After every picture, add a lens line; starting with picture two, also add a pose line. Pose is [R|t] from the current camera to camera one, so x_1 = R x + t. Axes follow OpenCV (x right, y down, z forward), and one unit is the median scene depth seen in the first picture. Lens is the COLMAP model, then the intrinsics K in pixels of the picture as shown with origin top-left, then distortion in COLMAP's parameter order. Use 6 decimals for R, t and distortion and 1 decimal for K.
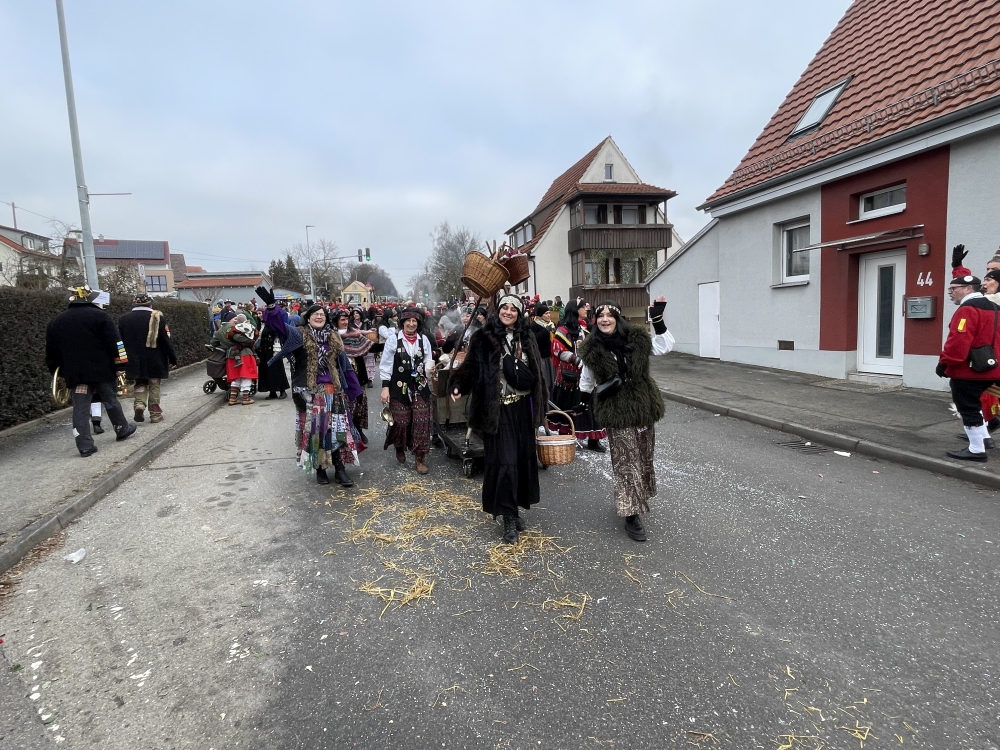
lens RADIAL K [[517.4, 0, 495.7], [0, 517.4, 375.4], [0, 0, 1]] dist [-0.001088, -0.001380]
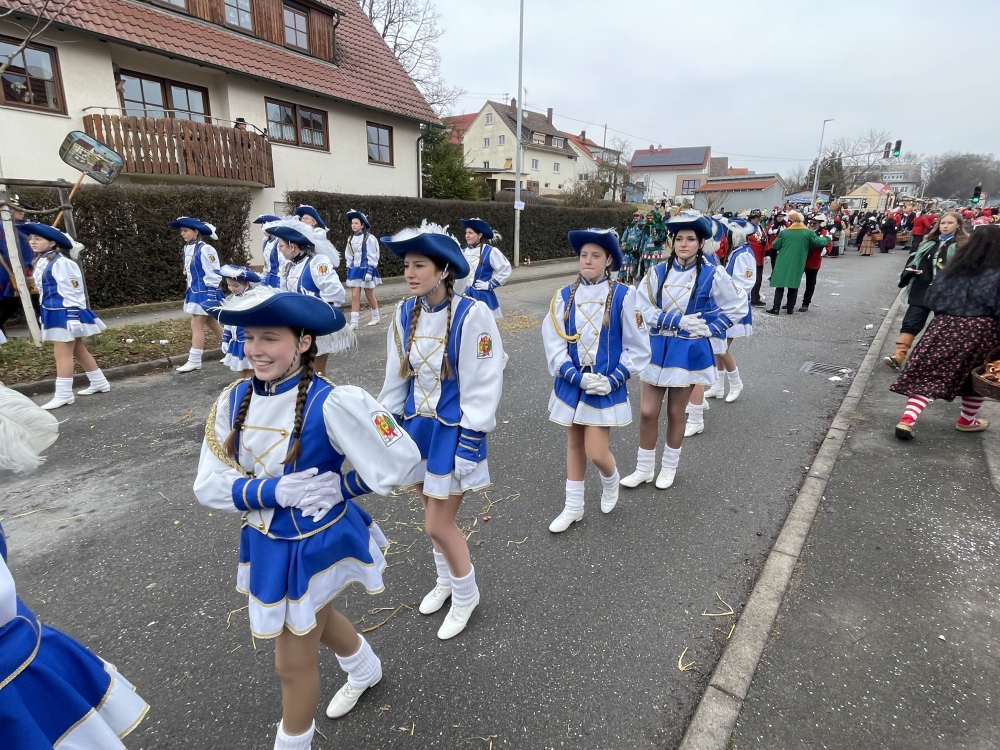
lens RADIAL K [[517.4, 0, 494.7], [0, 517.4, 372.2], [0, 0, 1]] dist [-0.001088, -0.001380]
pose [[0.563479, 0.265229, -0.782397, 0.592062], [-0.126108, 0.963578, 0.235826, -0.009051], [0.816449, -0.034216, 0.576403, -0.071165]]
